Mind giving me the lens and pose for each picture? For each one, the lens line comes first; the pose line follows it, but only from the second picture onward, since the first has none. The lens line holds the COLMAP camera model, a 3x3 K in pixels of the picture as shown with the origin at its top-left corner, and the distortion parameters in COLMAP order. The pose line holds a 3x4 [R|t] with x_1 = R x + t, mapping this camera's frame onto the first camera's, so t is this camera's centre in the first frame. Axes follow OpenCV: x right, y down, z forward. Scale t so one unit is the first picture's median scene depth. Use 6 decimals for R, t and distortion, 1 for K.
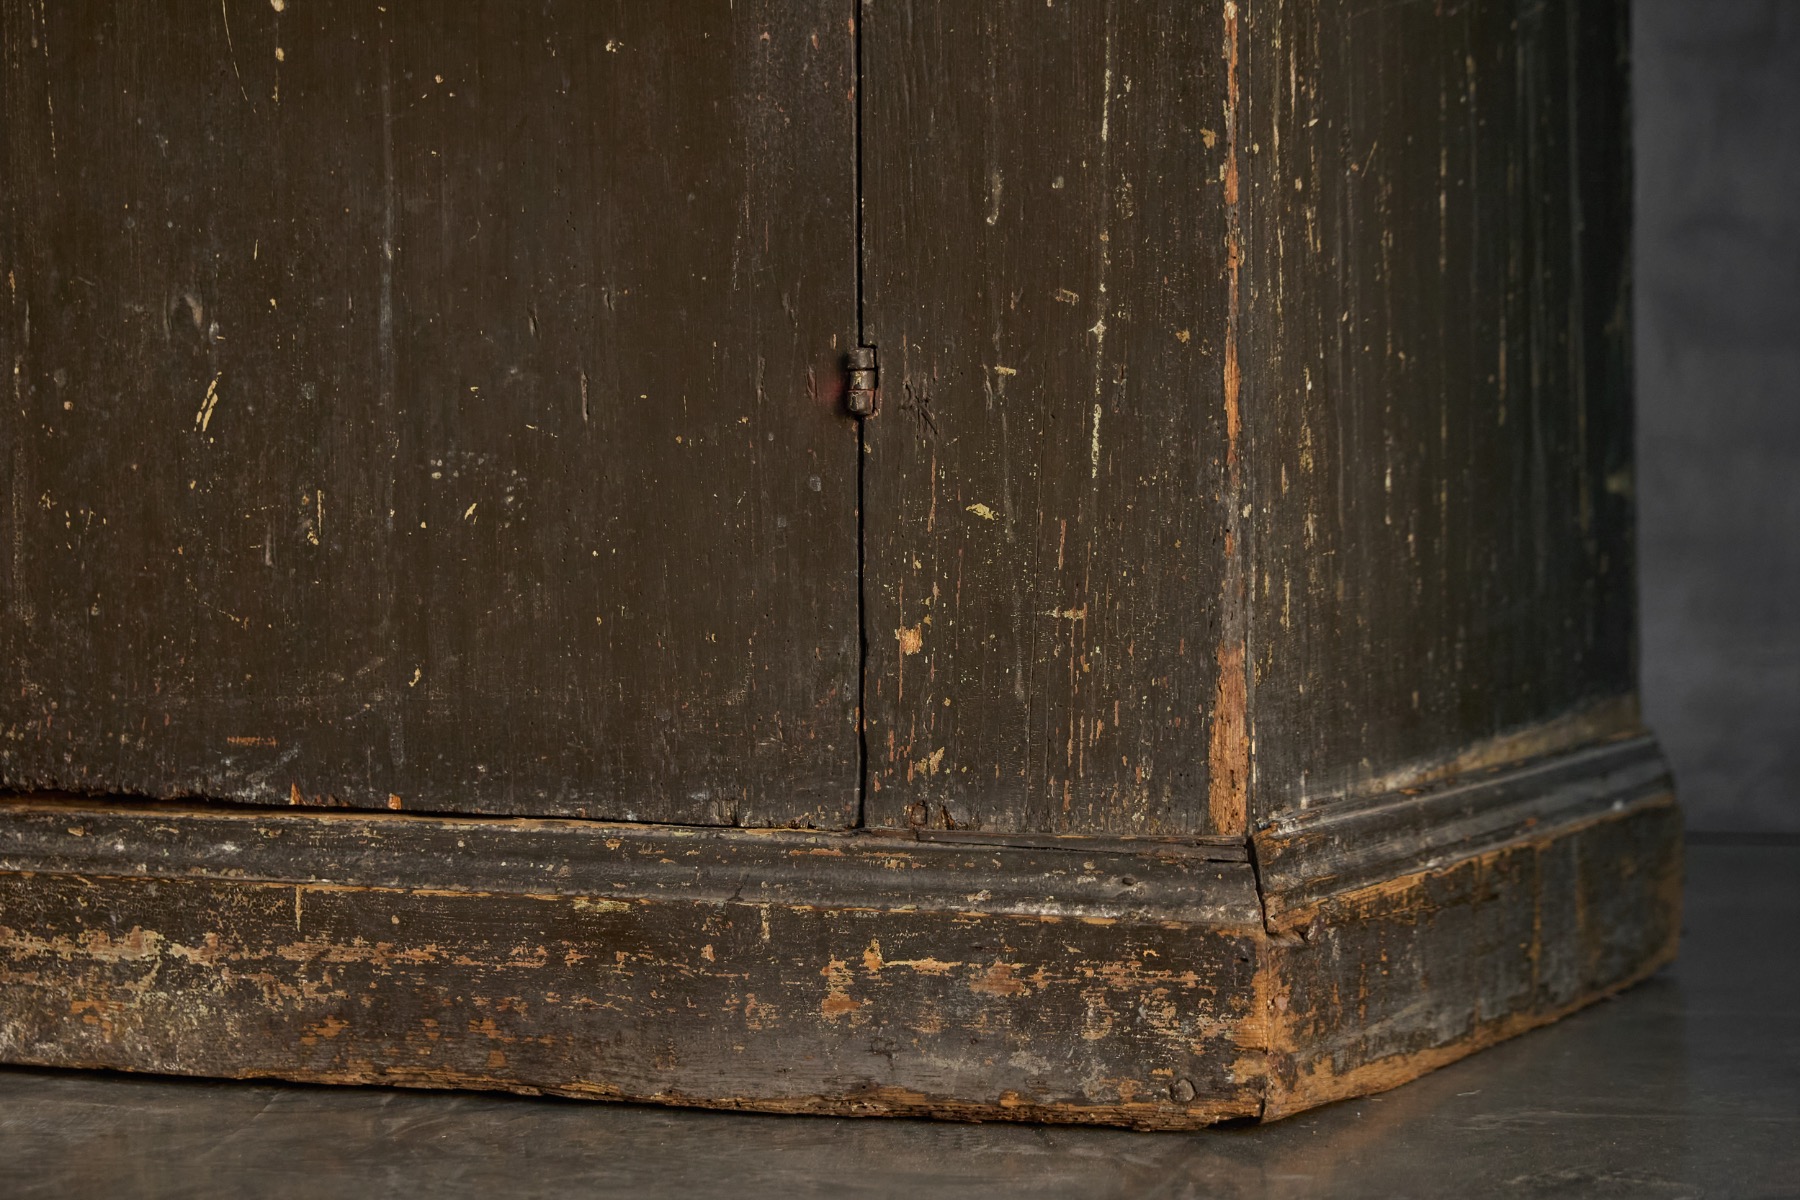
lens RADIAL K [[3839.1, 0, 1108.8], [0, 3839.1, 630.0], [0, 0, 1]] dist [0.029672, -0.383176]
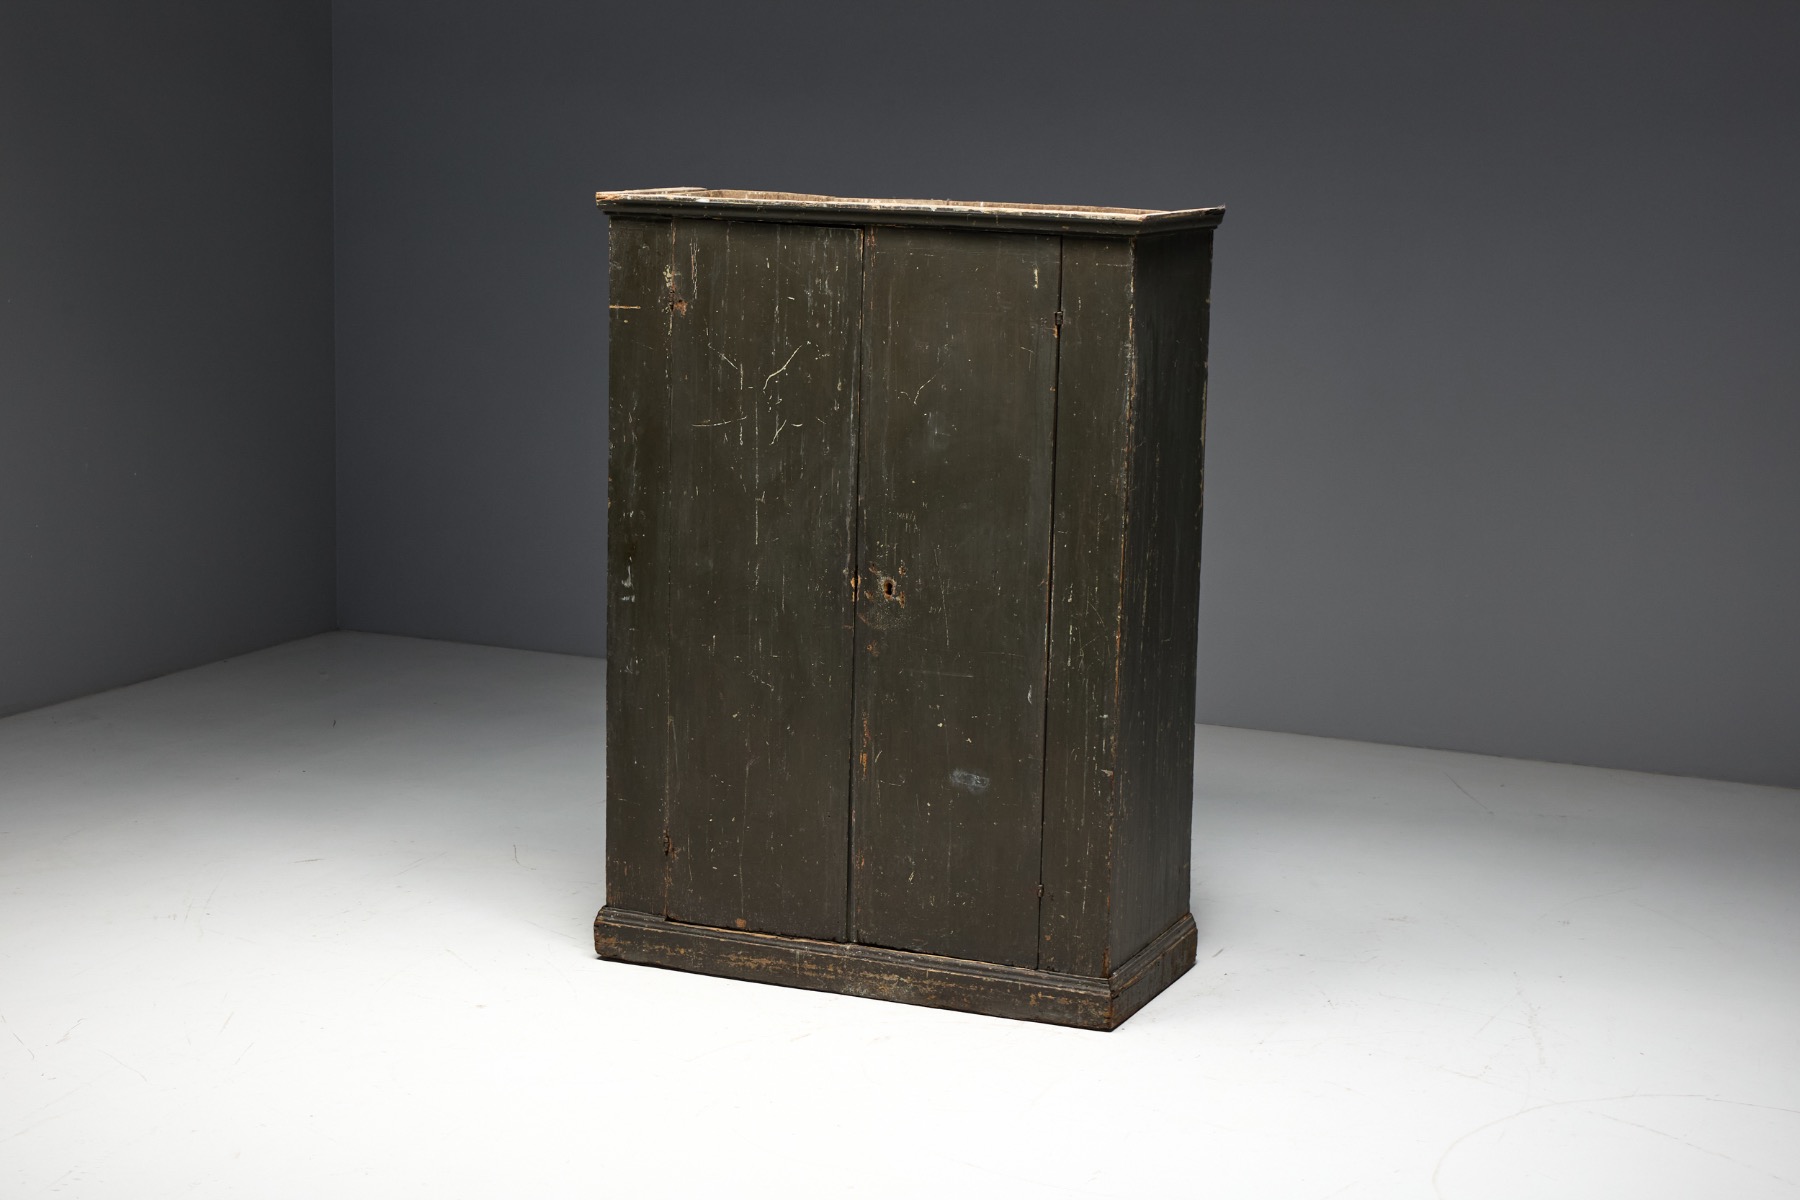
lens RADIAL K [[3349.4, 0, 953.3], [0, 3349.4, 574.9], [0, 0, 1]] dist [0.011888, 0.006029]
pose [[0.999359, 0.033831, -0.011672, -0.144107], [-0.032044, 0.991112, 0.129112, -1.087979], [0.015936, -0.128655, 0.991561, -3.559179]]
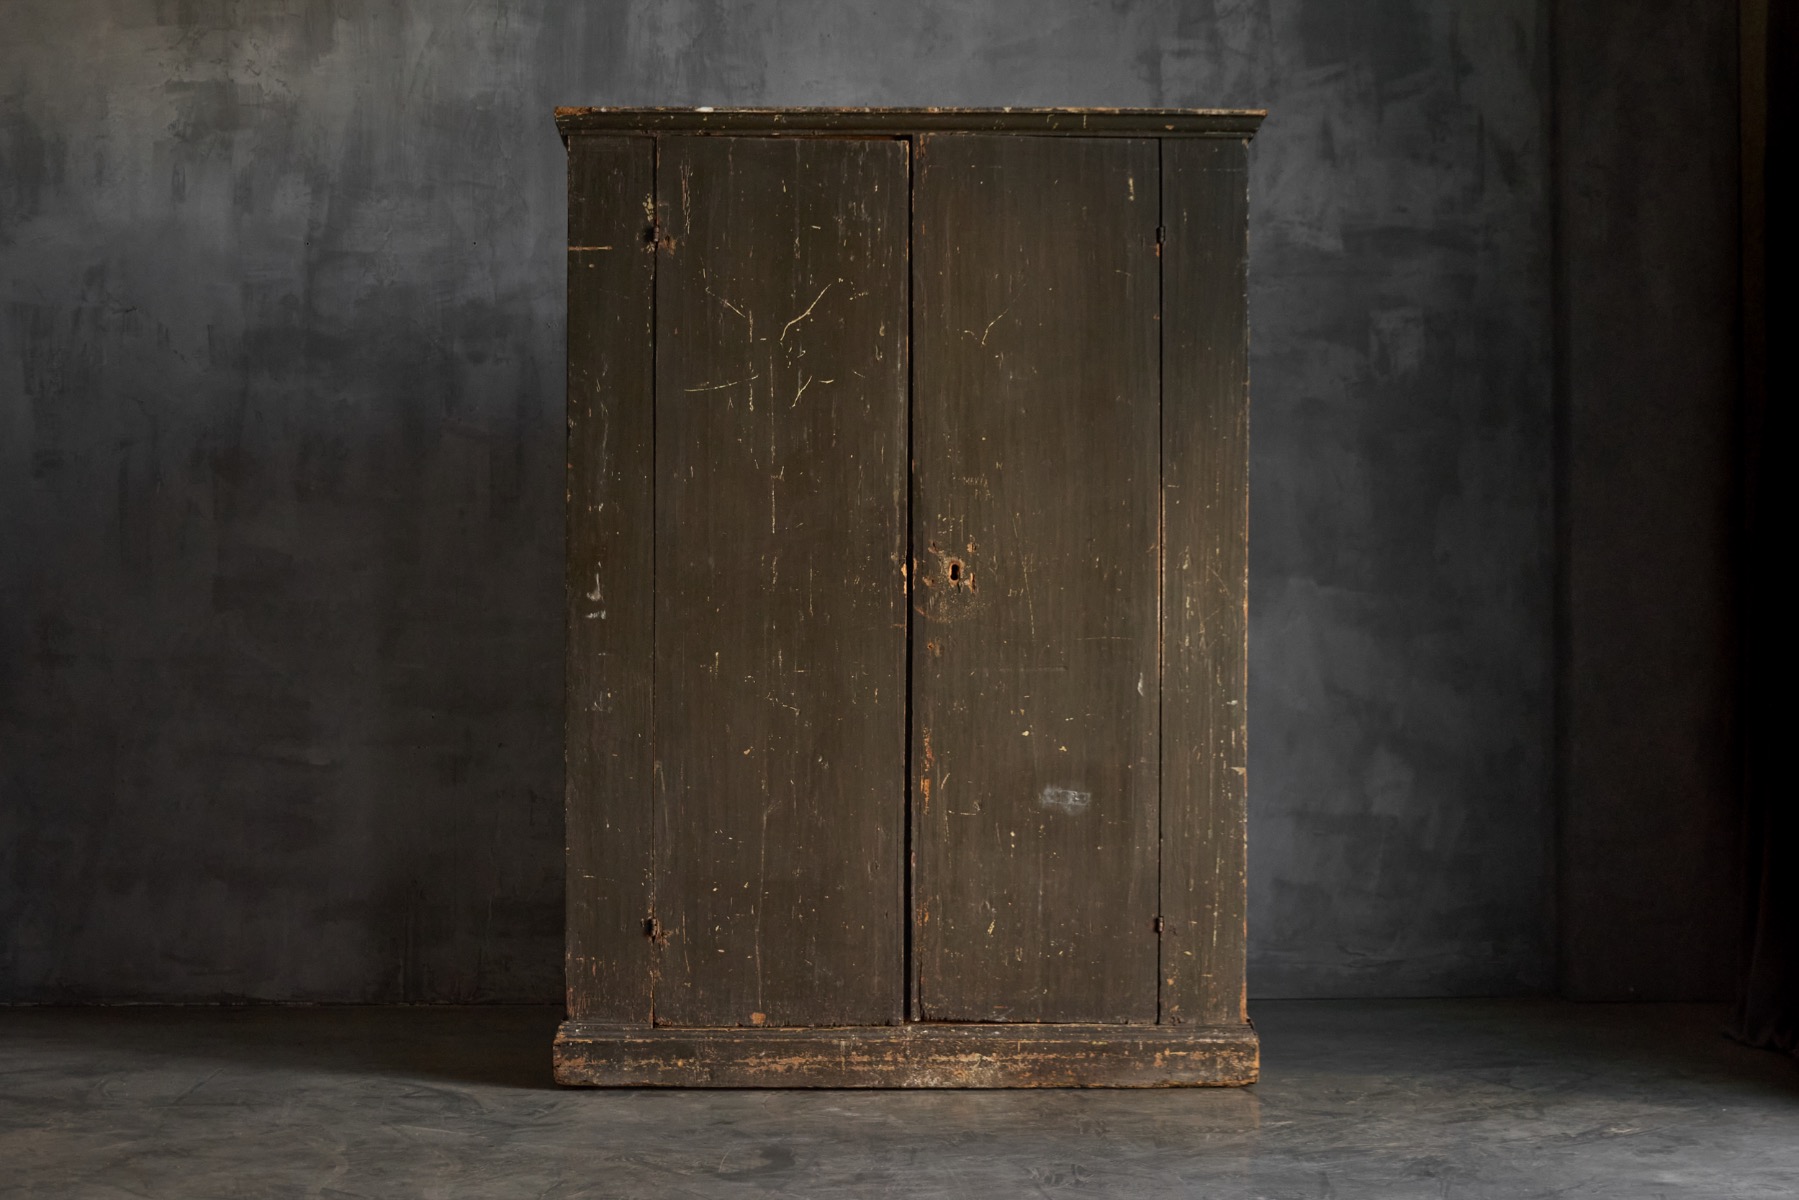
lens RADIAL K [[3347.5, 0, 952.8], [0, 3347.5, 574.9], [0, 0, 1]] dist [0.011888, 0.006029]
pose [[0.917671, 0.011882, 0.397163, -1.807173], [0.005572, 0.999070, -0.042766, -0.299989], [-0.397302, 0.041458, 0.916751, -2.464506]]
